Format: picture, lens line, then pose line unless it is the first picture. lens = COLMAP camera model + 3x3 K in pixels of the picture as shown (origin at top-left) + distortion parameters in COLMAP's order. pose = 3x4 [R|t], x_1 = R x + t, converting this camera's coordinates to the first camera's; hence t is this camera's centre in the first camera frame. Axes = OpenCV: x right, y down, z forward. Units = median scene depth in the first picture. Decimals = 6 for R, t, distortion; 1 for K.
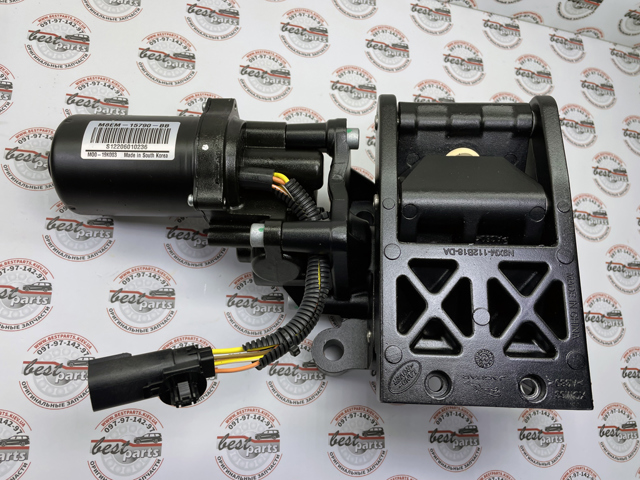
lens RADIAL K [[540.8, 0, 319.7], [0, 540.8, 239.7], [0, 0, 1]] dist [-0.000283, -0.001141]
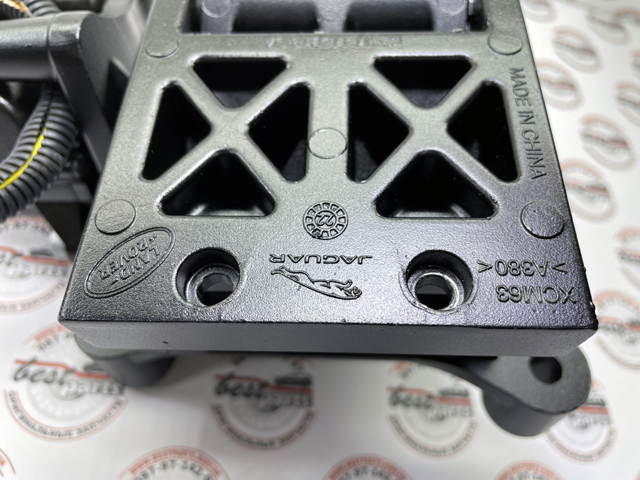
lens RADIAL K [[540.8, 0, 320.6], [0, 540.8, 239.6], [0, 0, 1]] dist [-0.000283, -0.001141]
pose [[0.999796, -0.006735, -0.019036, 0.292640], [0.001641, 0.966713, -0.255858, 0.324041], [0.020126, 0.255774, 0.966527, 0.568631]]
